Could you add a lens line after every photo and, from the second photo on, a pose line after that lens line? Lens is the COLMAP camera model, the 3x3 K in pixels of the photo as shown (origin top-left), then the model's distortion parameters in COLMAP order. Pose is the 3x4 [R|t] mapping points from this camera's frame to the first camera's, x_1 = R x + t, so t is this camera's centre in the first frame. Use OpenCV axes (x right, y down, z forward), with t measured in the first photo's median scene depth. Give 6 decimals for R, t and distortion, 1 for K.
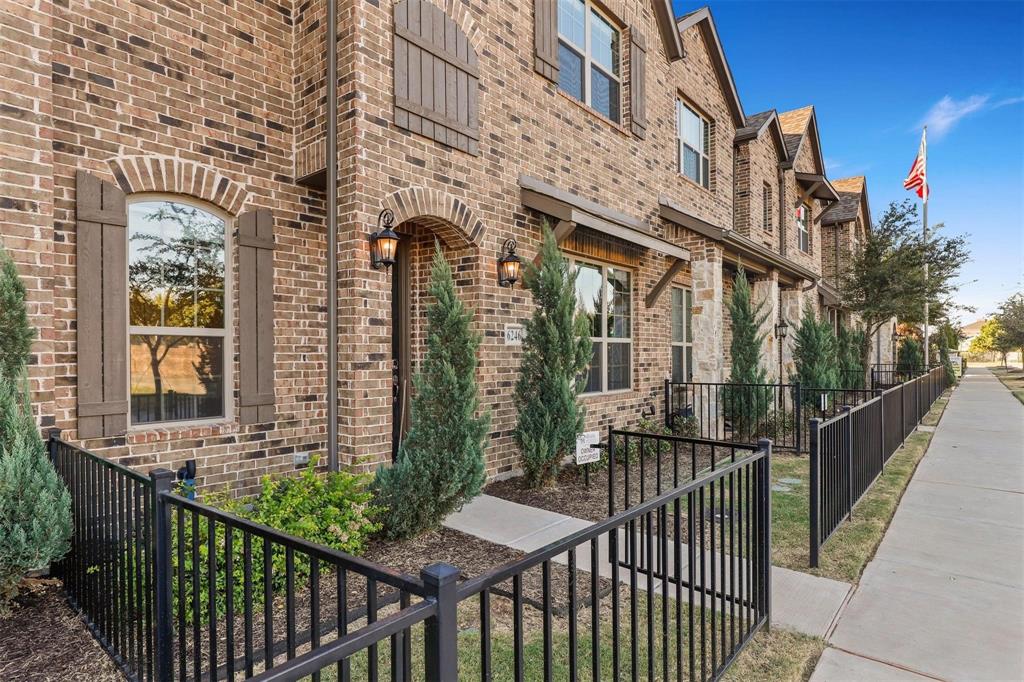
lens RADIAL K [[543.8, 0, 517.5], [0, 543.8, 348.9], [0, 0, 1]] dist [-0.002030, -0.000441]
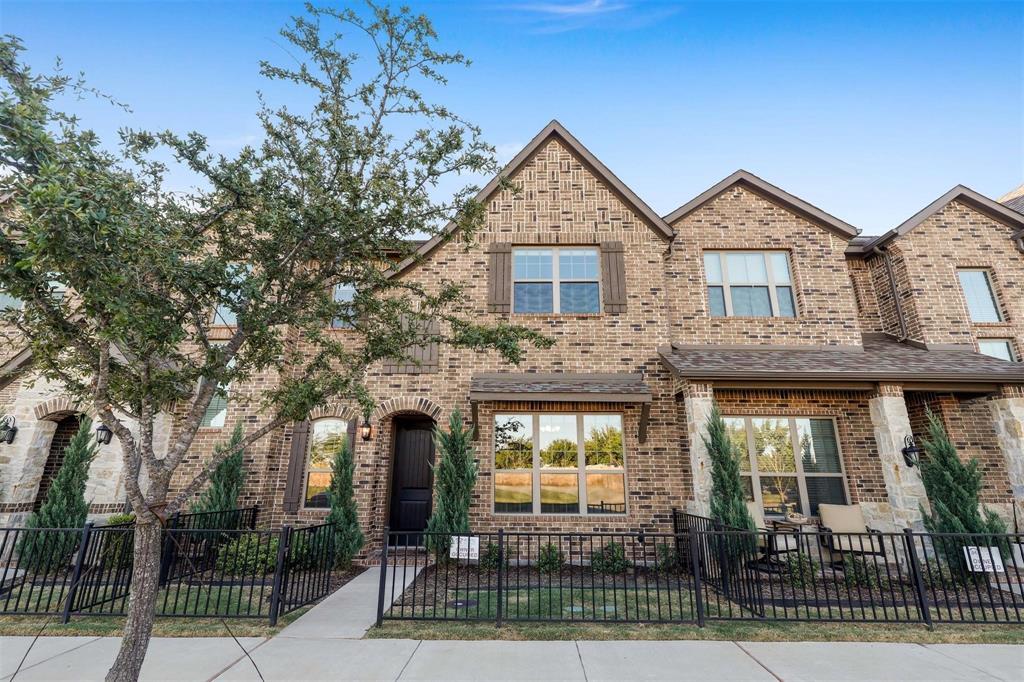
lens RADIAL K [[457.1, 0, 517.7], [0, 457.1, 349.6], [0, 0, 1]] dist [-0.001810, -0.000196]
pose [[0.623565, -0.211363, -0.752657, 1.366544], [-0.008837, 0.960791, -0.277133, 0.005130], [0.781721, 0.179462, 0.597248, 0.268055]]
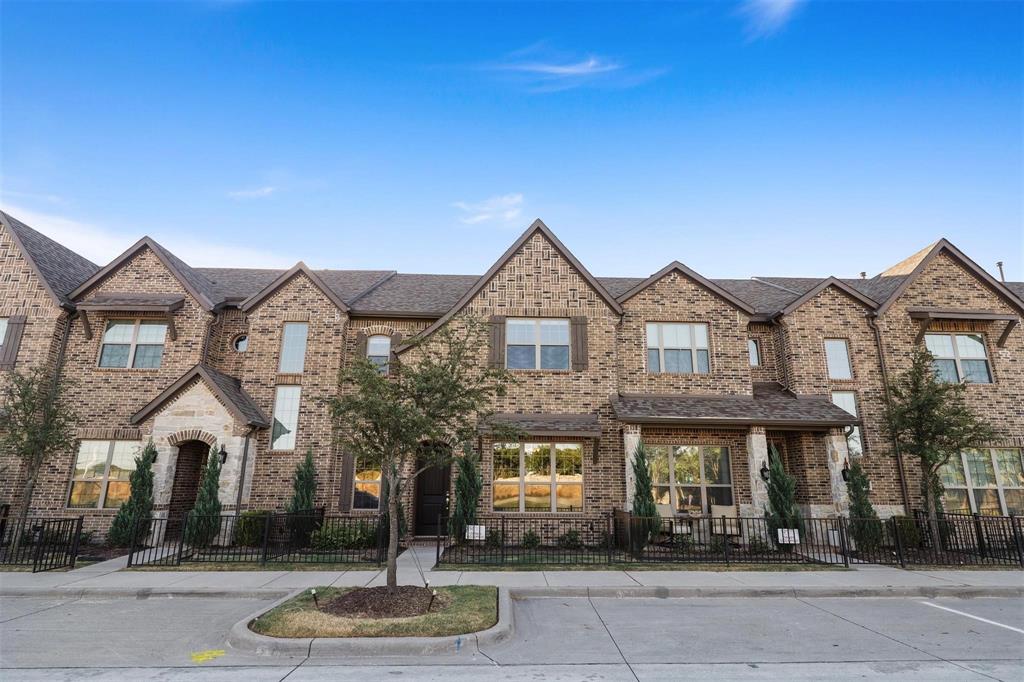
lens RADIAL K [[543.8, 0, 517.5], [0, 543.8, 348.9], [0, 0, 1]] dist [-0.002030, -0.000441]
pose [[0.648294, -0.185904, -0.738346, 2.241830], [-0.010232, 0.967519, -0.252591, 0.010152], [0.761321, 0.171308, 0.625334, -0.492048]]
